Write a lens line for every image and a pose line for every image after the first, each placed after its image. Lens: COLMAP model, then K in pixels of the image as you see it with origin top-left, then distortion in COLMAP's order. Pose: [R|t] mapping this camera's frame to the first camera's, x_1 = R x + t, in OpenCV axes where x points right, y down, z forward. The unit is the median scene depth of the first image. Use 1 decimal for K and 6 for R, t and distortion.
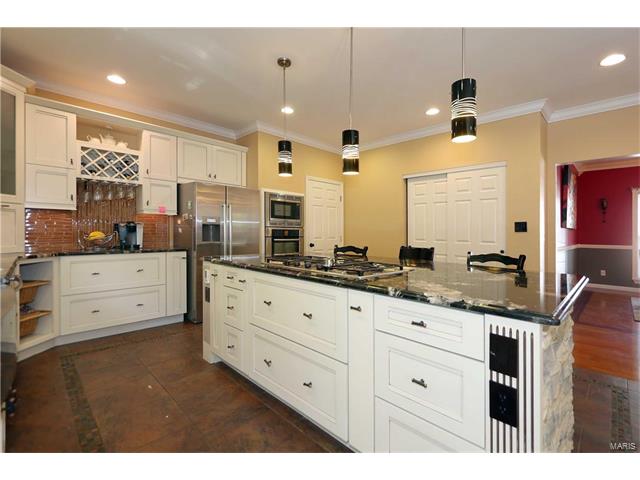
lens RADIAL K [[293.3, 0, 319.8], [0, 293.3, 235.9], [0, 0, 1]] dist [0.008112, -0.001917]
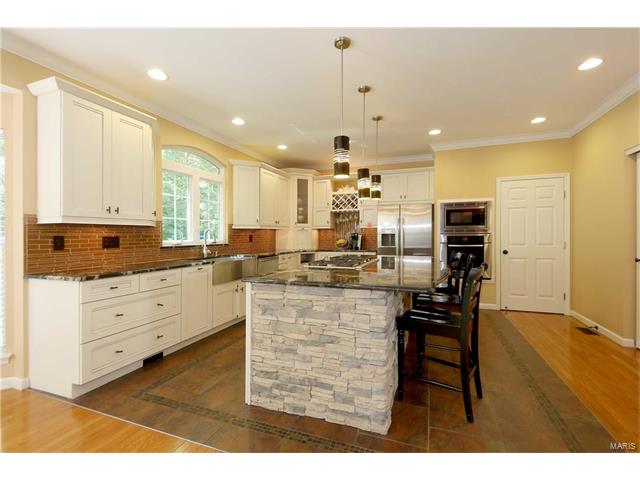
lens RADIAL K [[293.3, 0, 322.1], [0, 293.3, 237.5], [0, 0, 1]] dist [0.008112, -0.001917]
pose [[0.399242, -0.000915, -0.916845, 0.802717], [0.004758, 0.999988, 0.001074, -0.024649], [0.916833, -0.004791, 0.399242, 0.148229]]
